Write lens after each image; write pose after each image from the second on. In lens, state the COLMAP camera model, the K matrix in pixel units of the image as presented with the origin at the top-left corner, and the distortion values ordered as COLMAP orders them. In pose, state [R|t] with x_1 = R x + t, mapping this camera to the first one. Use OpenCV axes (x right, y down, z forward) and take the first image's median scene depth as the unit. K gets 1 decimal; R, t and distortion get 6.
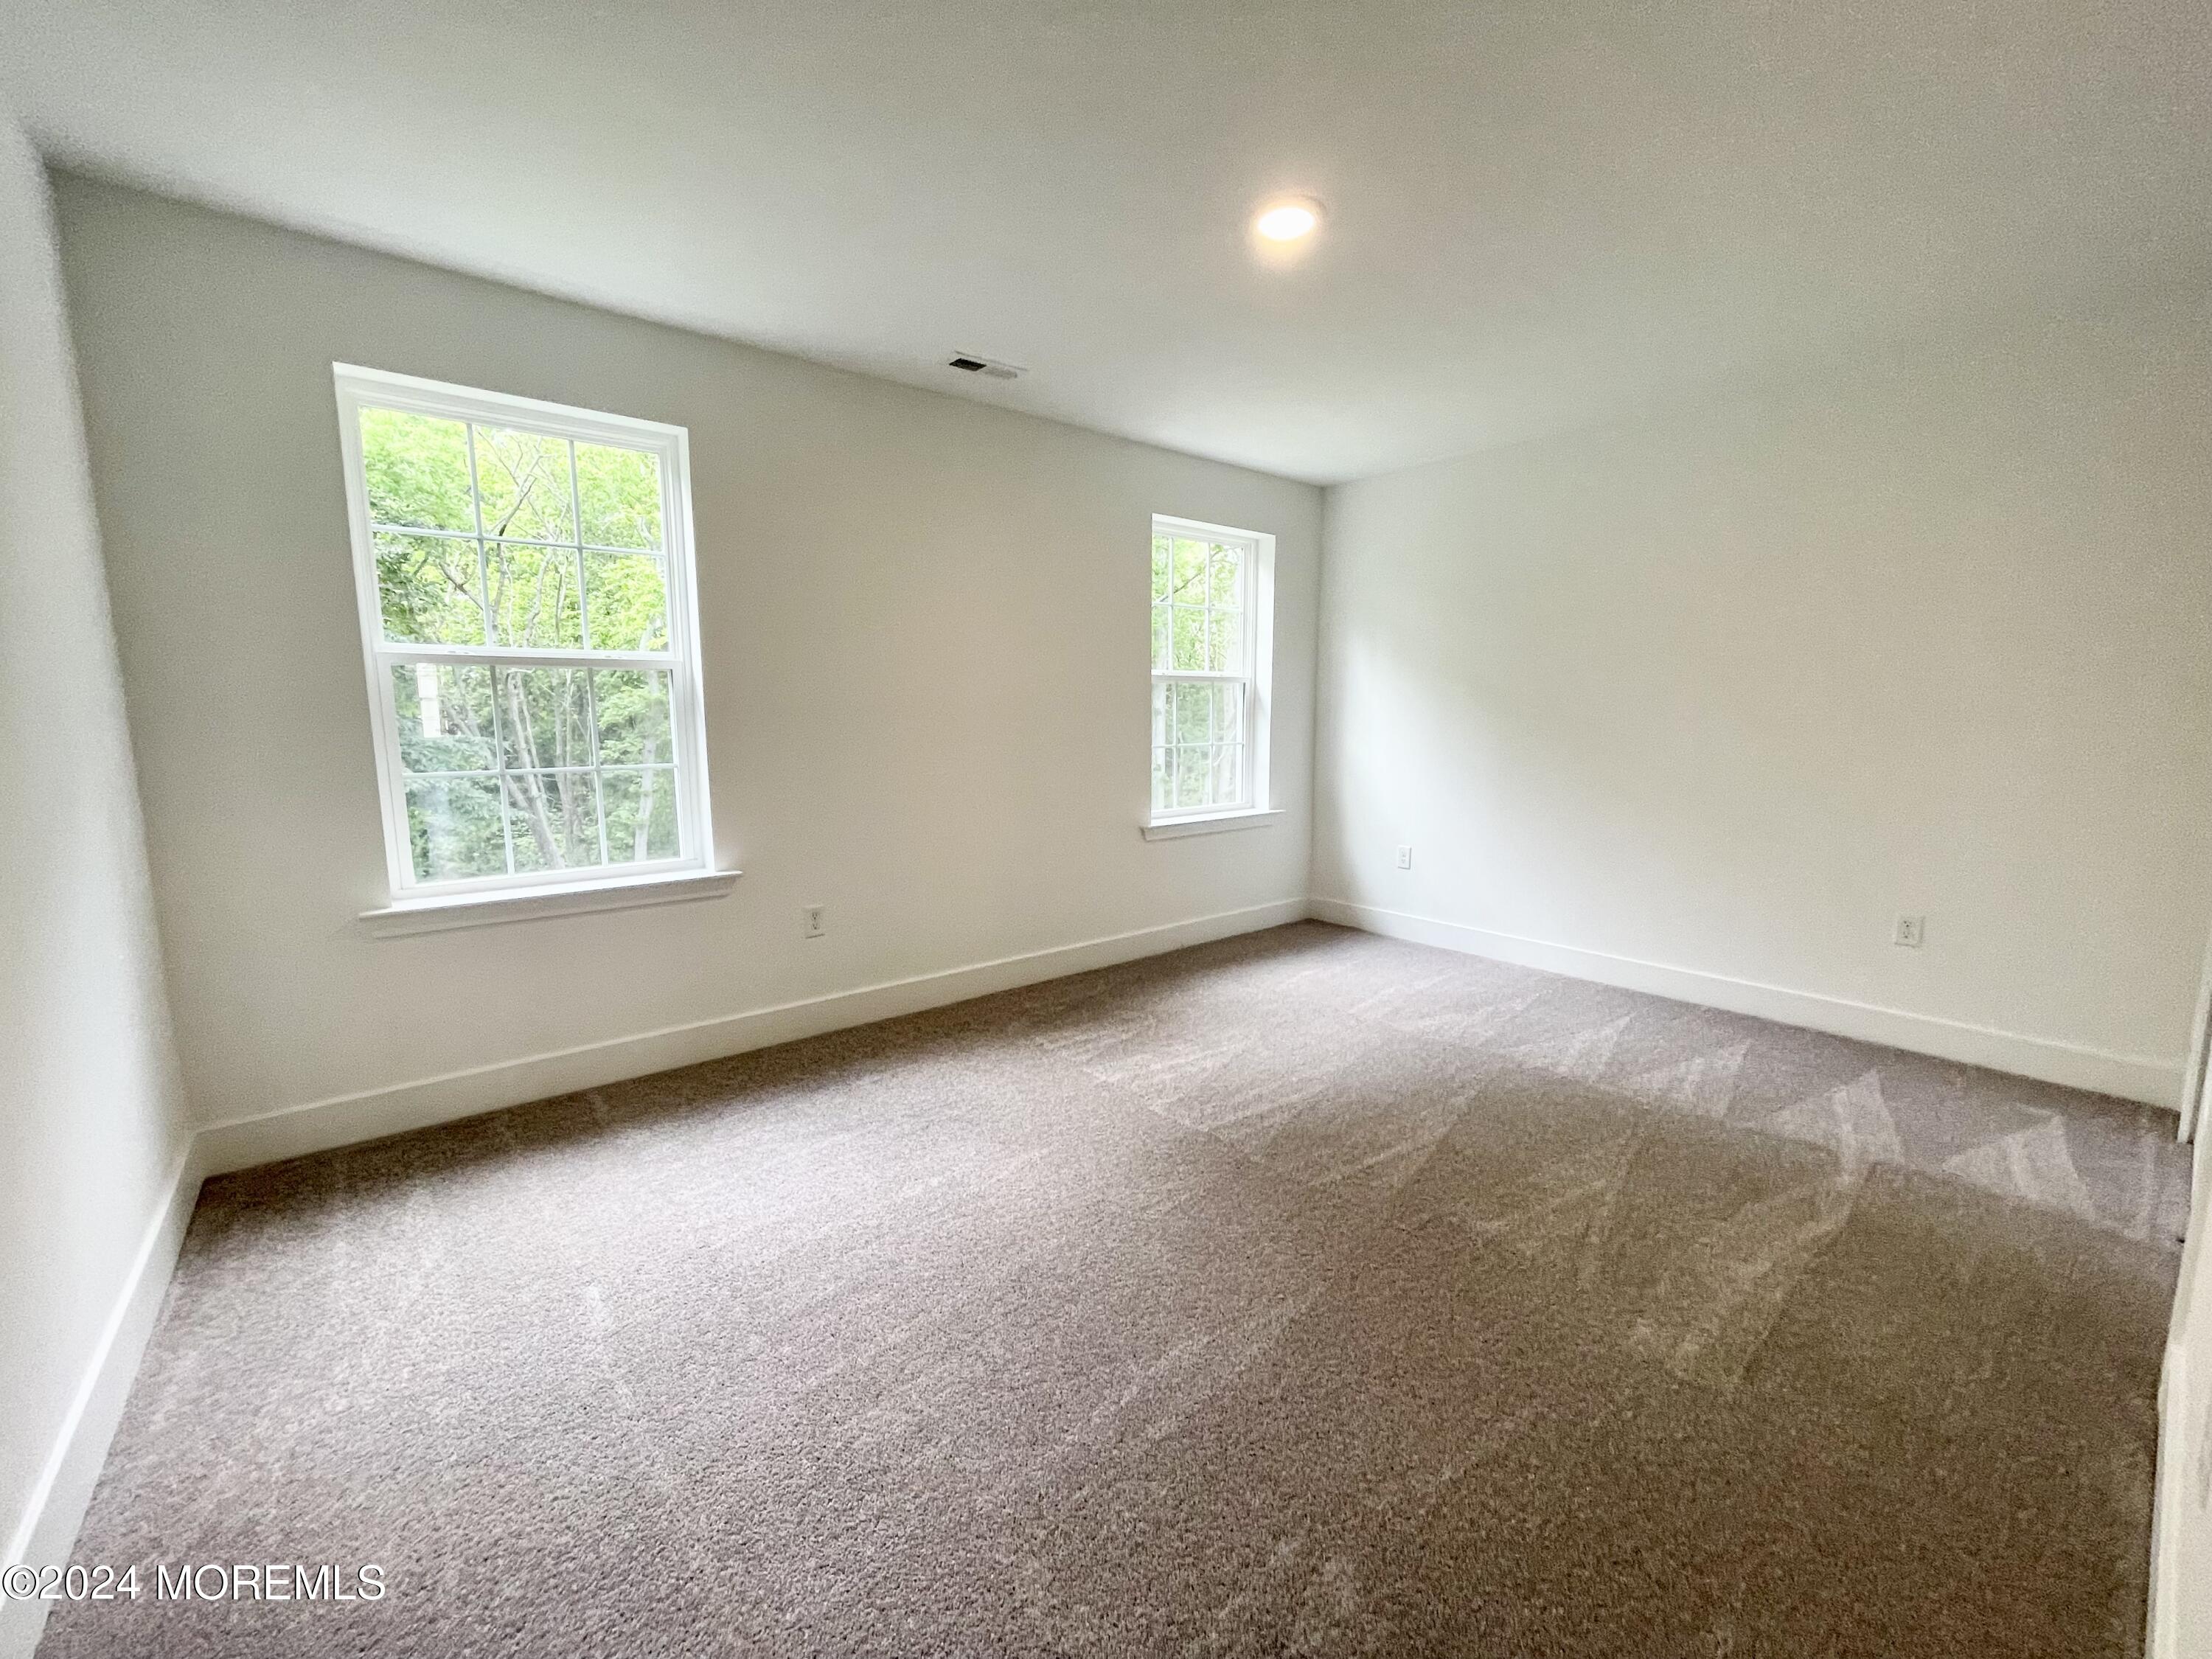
lens RADIAL K [[886.9, 0, 1115.8], [0, 886.9, 825.5], [0, 0, 1]] dist [-0.001170, -0.000113]
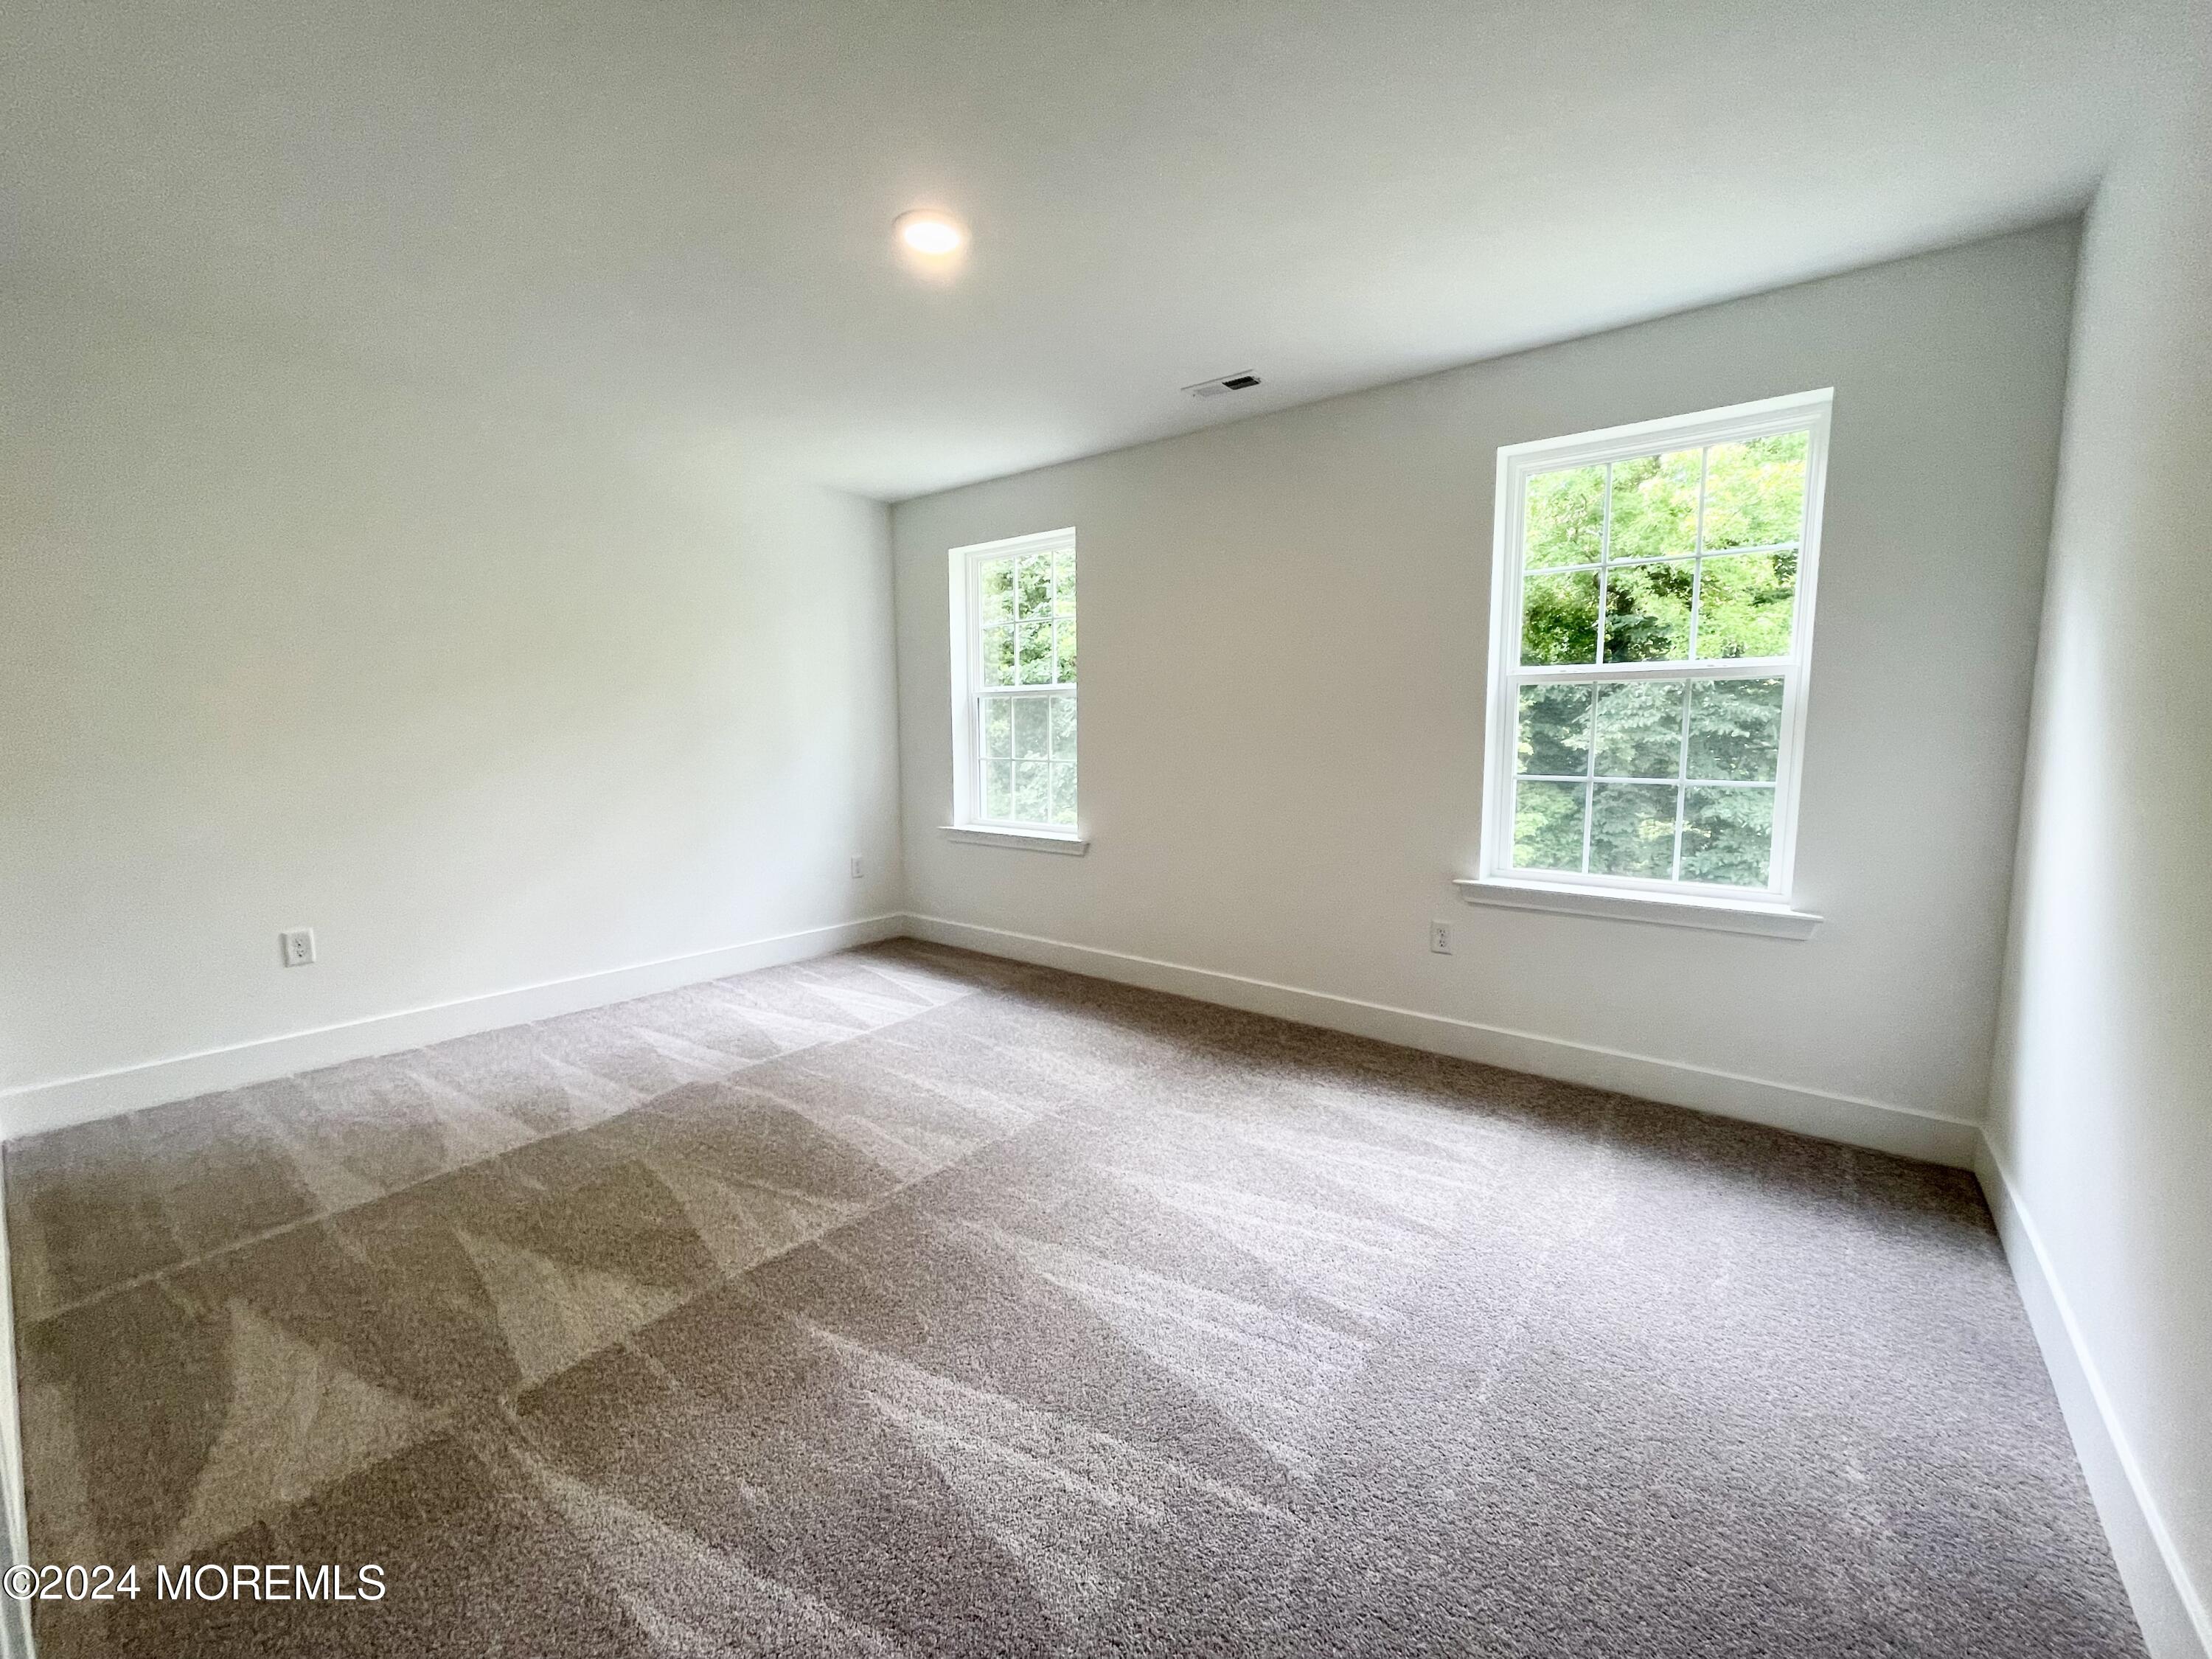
lens RADIAL K [[886.9, 0, 1115.8], [0, 886.9, 825.5], [0, 0, 1]] dist [-0.001170, -0.000113]
pose [[0.220980, 0.112095, -0.968815, 0.514772], [-0.122092, 0.988738, 0.086551, -0.055692], [0.967606, 0.099158, 0.232177, 0.414637]]
